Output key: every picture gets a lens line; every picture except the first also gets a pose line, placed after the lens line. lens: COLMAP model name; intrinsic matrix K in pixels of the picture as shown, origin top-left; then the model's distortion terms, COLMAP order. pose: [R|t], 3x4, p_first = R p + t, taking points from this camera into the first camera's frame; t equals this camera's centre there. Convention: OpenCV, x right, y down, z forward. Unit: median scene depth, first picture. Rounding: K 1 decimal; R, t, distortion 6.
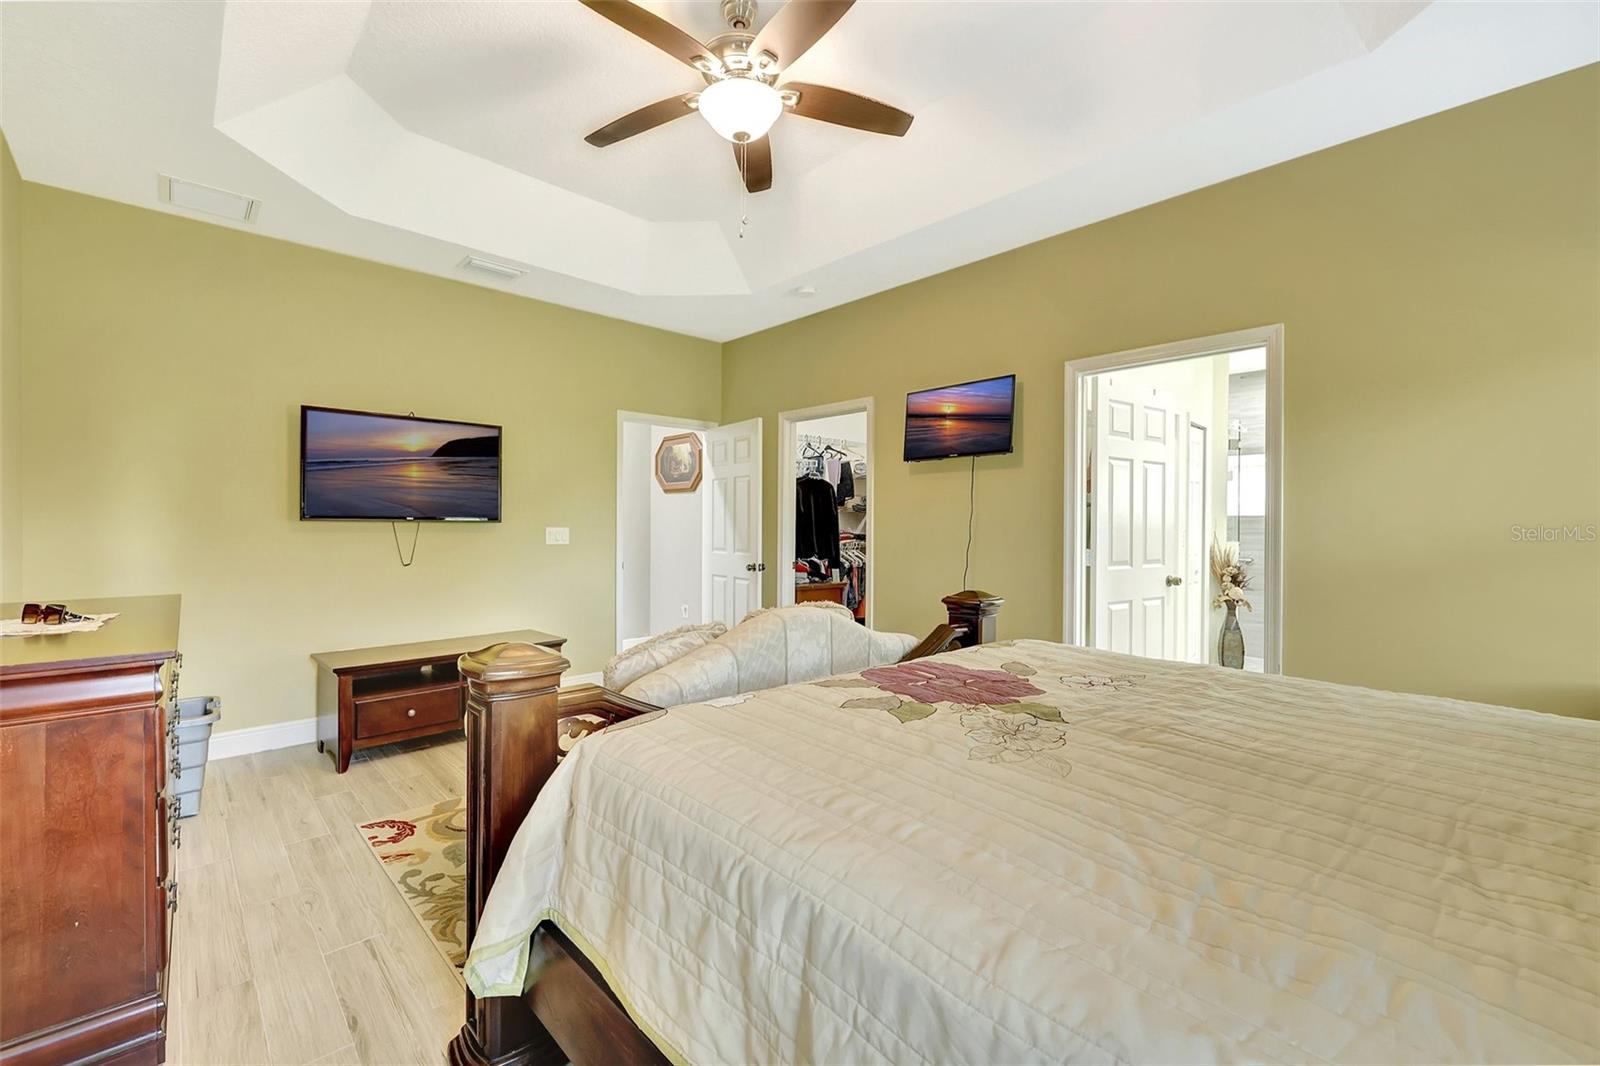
lens RADIAL K [[668.7, 0, 793.6], [0, 668.7, 525.1], [0, 0, 1]] dist [-0.002724, -0.000199]
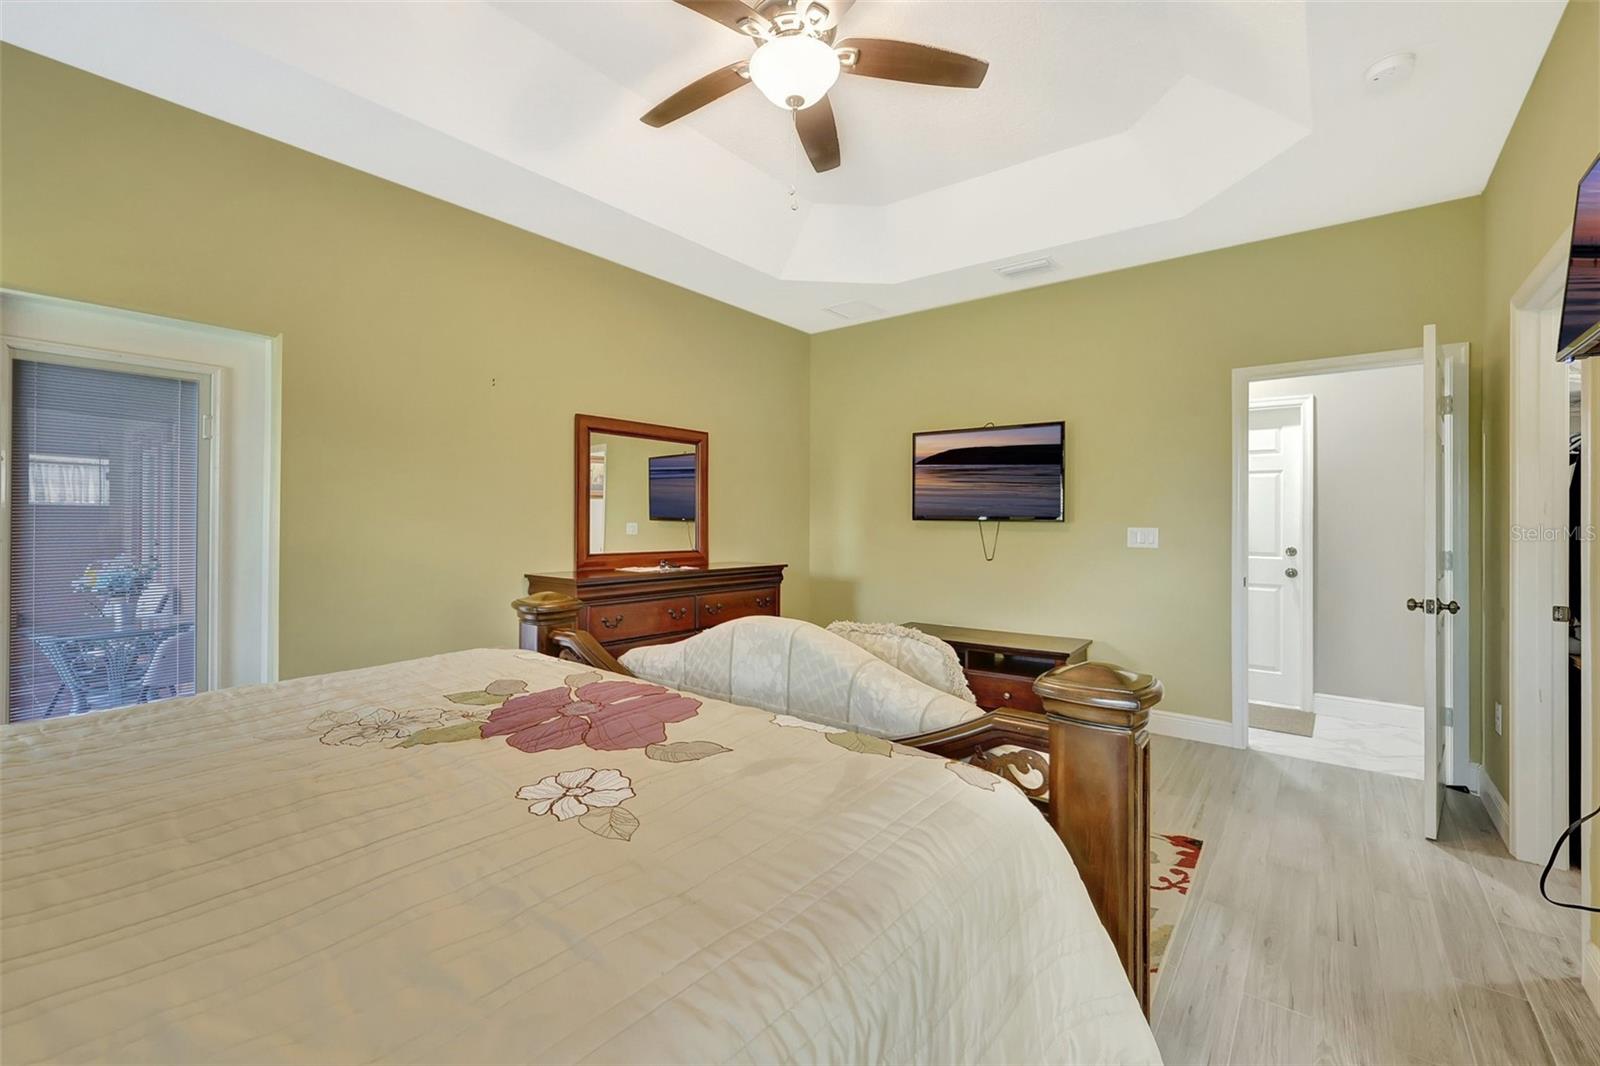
lens RADIAL K [[679.4, 0, 794.0], [0, 679.4, 518.5], [0, 0, 1]] dist [-0.000042, 0.000081]
pose [[0.136458, -0.006253, -0.990626, 0.528976], [-0.005740, 0.999958, -0.007103, 0.000021], [0.990629, 0.006656, 0.136417, 0.540810]]
